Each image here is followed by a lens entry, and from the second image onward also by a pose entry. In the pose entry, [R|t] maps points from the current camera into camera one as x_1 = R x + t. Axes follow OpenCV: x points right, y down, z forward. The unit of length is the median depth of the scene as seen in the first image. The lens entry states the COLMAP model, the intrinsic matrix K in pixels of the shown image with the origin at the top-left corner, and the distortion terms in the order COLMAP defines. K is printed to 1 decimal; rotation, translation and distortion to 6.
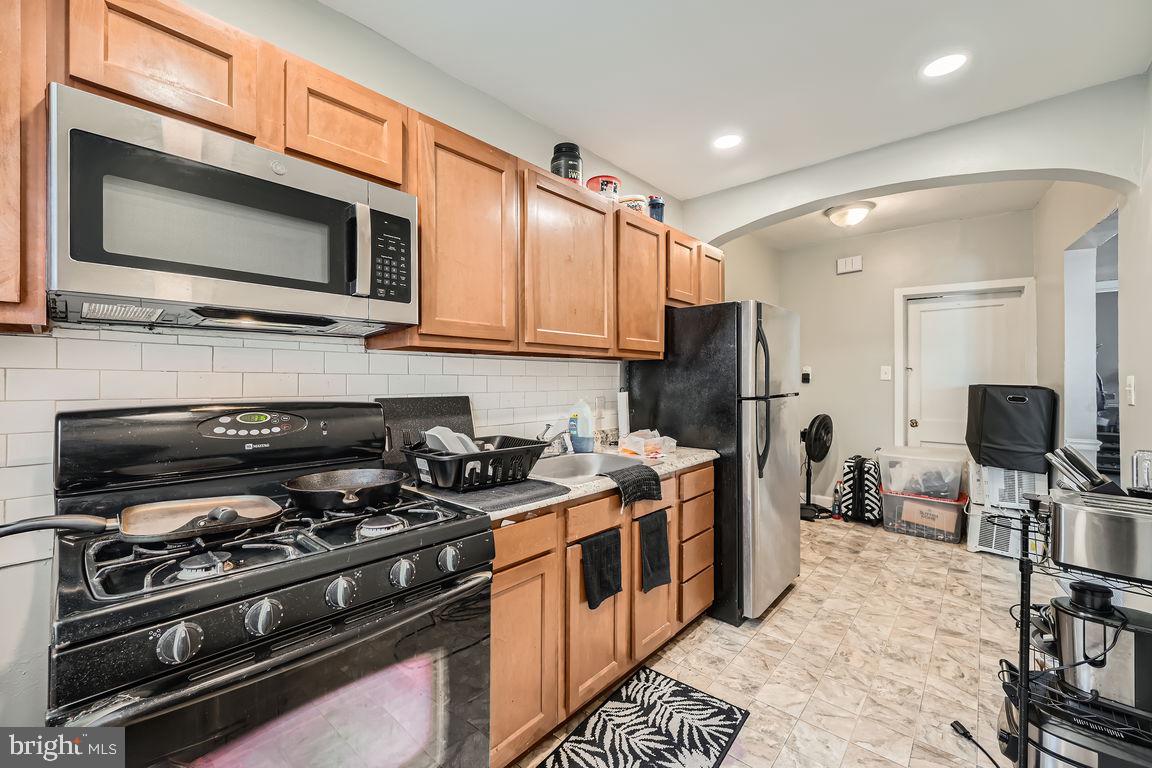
lens RADIAL K [[460.0, 0, 576.0], [0, 460.0, 384.0], [0, 0, 1]] dist [-0.001150, -0.000380]
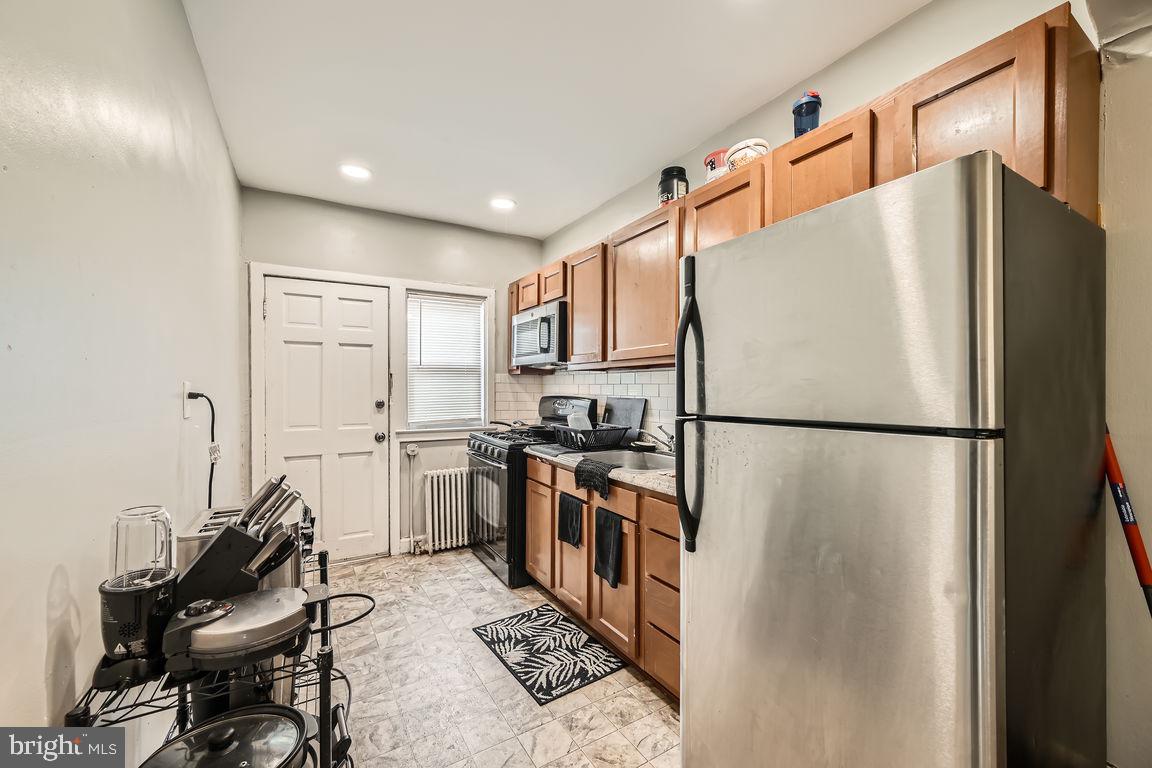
lens RADIAL K [[473.1, 0, 583.3], [0, 473.1, 386.8], [0, 0, 1]] dist [0.002861, 0.000289]
pose [[-0.284895, 0.008123, -0.958524, 1.388273], [-0.000203, 0.999964, 0.008534, -0.022720], [0.958559, 0.002626, -0.284883, 1.406214]]
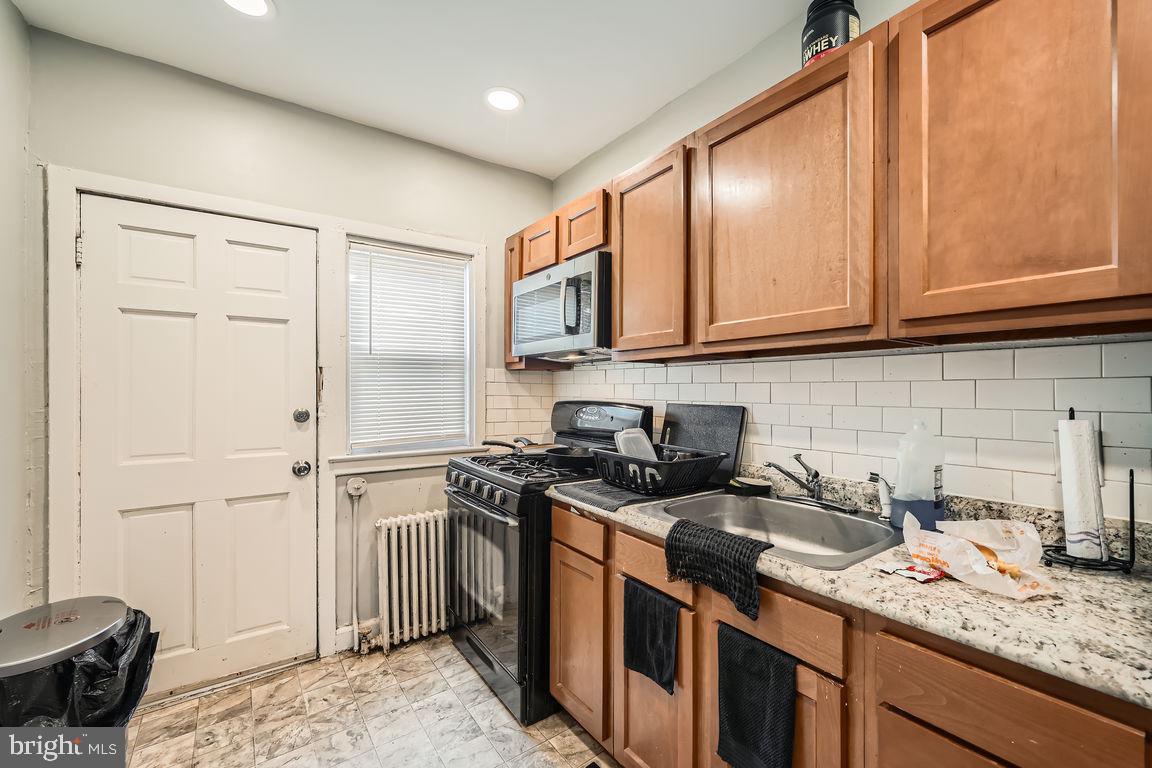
lens RADIAL K [[491.6, 0, 610.1], [0, 491.6, 384.6], [0, 0, 1]] dist [0.002426, 0.000108]
pose [[-0.183742, 0.002674, -0.982971, 0.844836], [0.000367, 0.999996, 0.002651, -0.017505], [0.982974, 0.000126, -0.183743, 1.051506]]
